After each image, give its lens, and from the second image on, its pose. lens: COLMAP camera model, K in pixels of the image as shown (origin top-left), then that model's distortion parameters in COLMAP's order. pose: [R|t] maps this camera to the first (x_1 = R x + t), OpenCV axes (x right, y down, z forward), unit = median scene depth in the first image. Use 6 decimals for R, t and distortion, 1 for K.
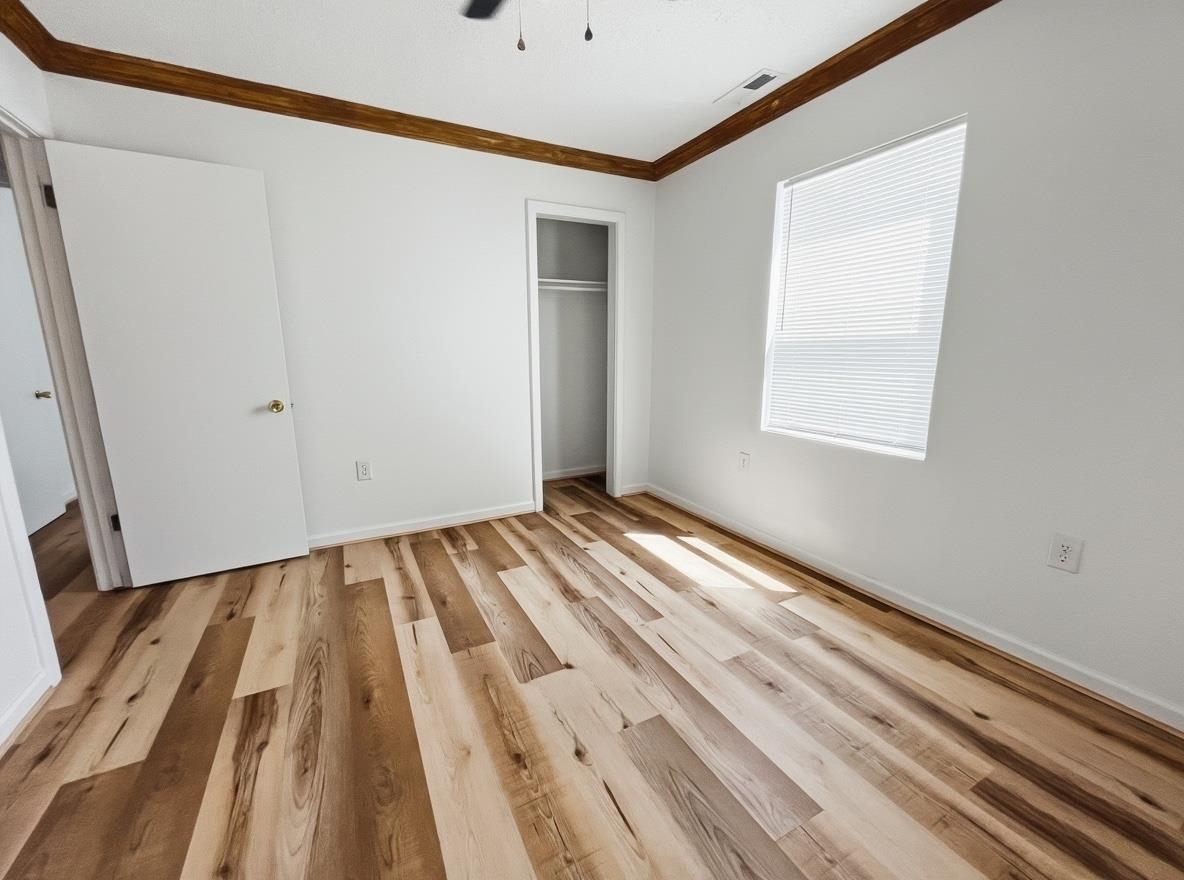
lens RADIAL K [[479.0, 0, 591.4], [0, 479.0, 443.1], [0, 0, 1]] dist [-0.000365, 0.000016]
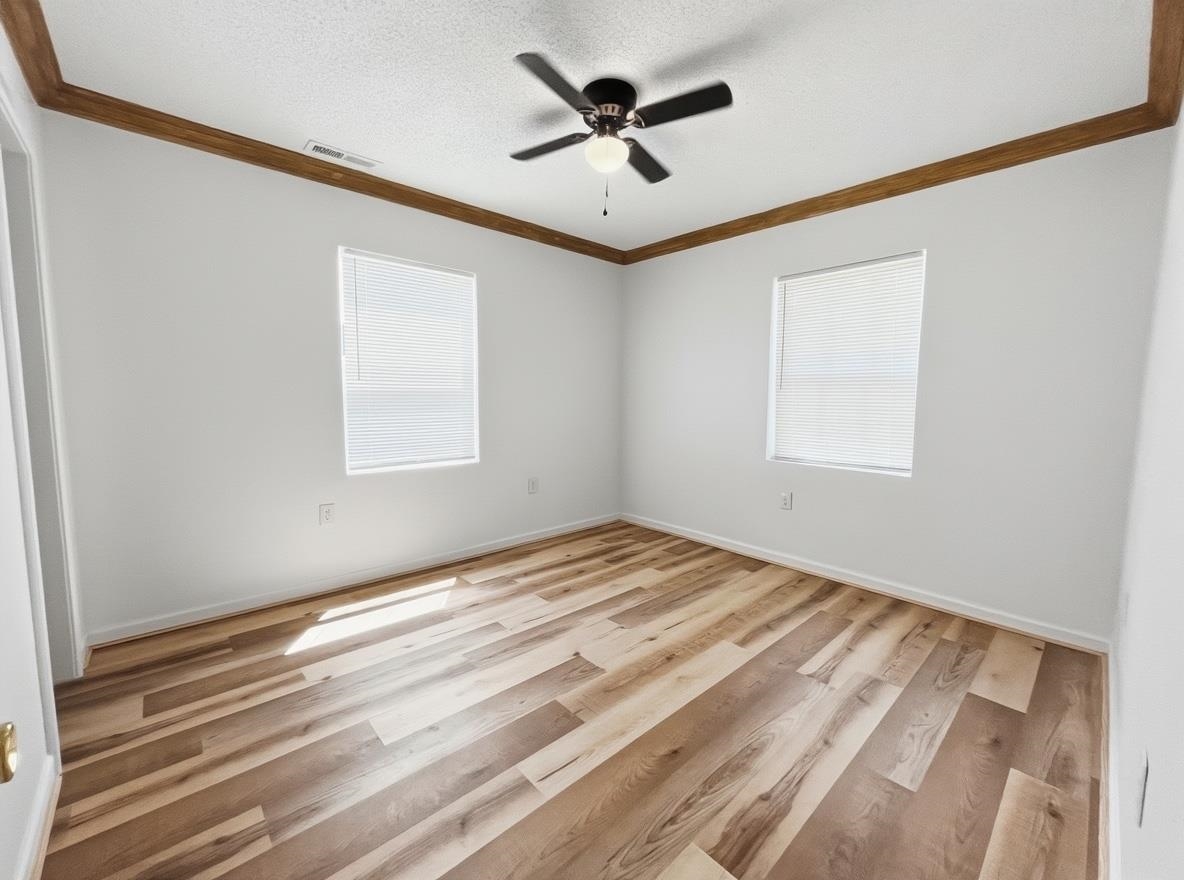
lens RADIAL K [[479.0, 0, 591.4], [0, 479.0, 443.1], [0, 0, 1]] dist [-0.000365, 0.000016]
pose [[-0.258118, -0.091653, 0.961756, -1.100466], [0.179903, 0.973518, 0.141057, -0.208997], [-0.949215, 0.209432, -0.234794, 1.056712]]
